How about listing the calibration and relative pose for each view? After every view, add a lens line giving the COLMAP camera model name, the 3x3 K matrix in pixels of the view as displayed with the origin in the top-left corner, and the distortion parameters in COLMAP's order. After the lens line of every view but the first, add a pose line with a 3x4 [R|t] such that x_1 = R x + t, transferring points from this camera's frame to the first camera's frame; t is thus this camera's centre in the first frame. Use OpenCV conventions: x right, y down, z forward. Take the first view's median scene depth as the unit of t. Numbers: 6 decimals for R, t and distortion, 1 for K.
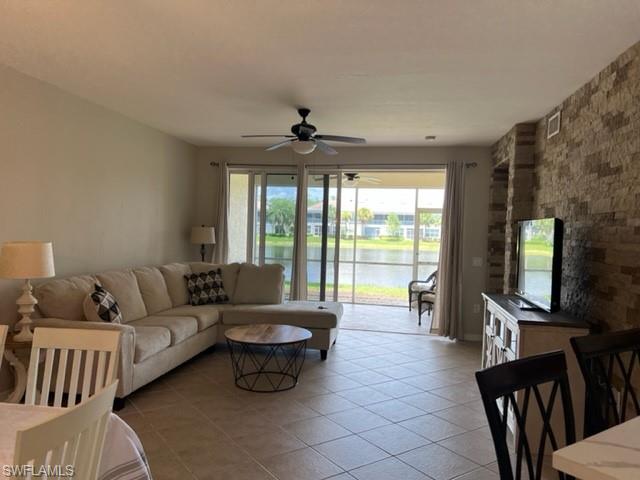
lens RADIAL K [[482.5, 0, 315.0], [0, 482.5, 238.5], [0, 0, 1]] dist [0.043567, -0.033003]
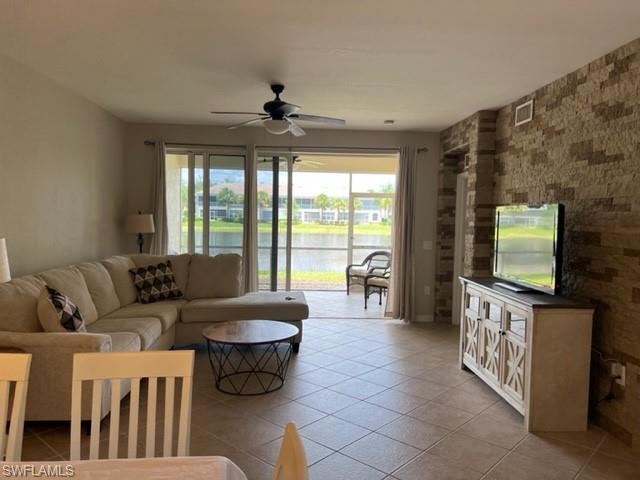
lens RADIAL K [[482.5, 0, 325.5], [0, 482.5, 240.2], [0, 0, 1]] dist [0.043567, -0.033003]
pose [[0.971594, -0.023093, 0.235524, -0.139629], [0.014160, 0.999117, 0.039551, -0.007312], [-0.236229, -0.035093, 0.971064, 0.067396]]
